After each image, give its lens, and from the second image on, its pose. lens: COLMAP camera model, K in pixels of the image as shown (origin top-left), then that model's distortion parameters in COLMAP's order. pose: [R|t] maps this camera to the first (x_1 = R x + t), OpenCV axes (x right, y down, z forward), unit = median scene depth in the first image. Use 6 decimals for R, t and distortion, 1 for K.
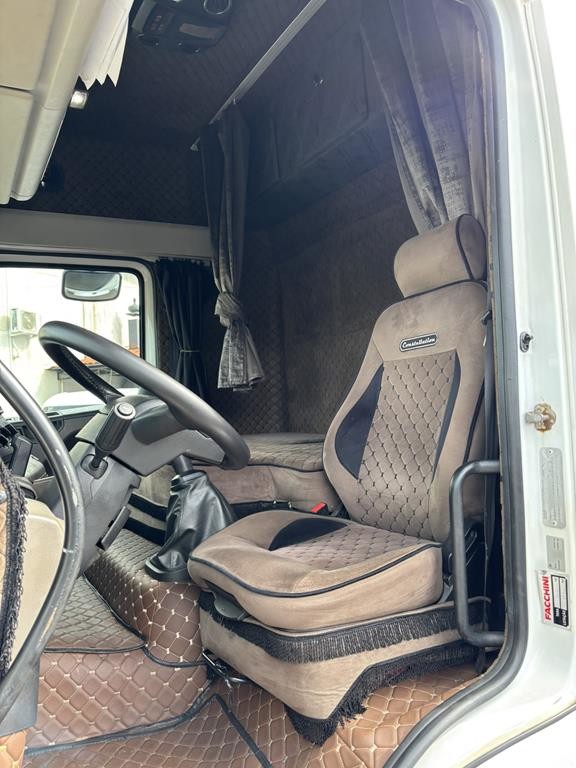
lens RADIAL K [[573.1, 0, 288.0], [0, 573.1, 384.0], [0, 0, 1]] dist [0.003649, -0.005389]
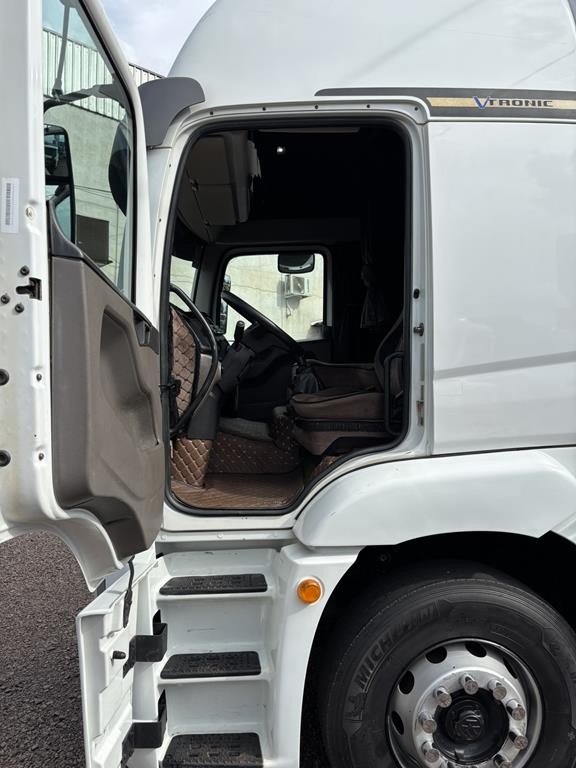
lens RADIAL K [[573.1, 0, 288.0], [0, 573.1, 384.0], [0, 0, 1]] dist [0.003649, -0.005389]
pose [[0.893039, 0.041517, -0.448060, 0.351474], [-0.009260, 0.997219, 0.073946, 0.039105], [0.449884, -0.061887, 0.890940, -0.410628]]
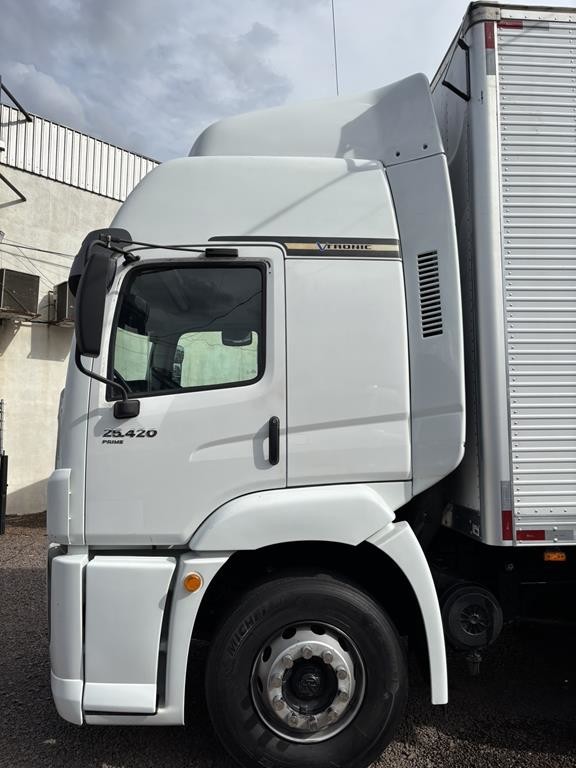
lens RADIAL K [[573.1, 0, 288.0], [0, 573.1, 384.0], [0, 0, 1]] dist [0.003649, -0.005389]
pose [[0.895751, 0.007208, -0.444498, 0.665394], [-0.018112, 0.999630, -0.020288, 0.014507], [0.444187, 0.026223, 0.895550, -0.623606]]
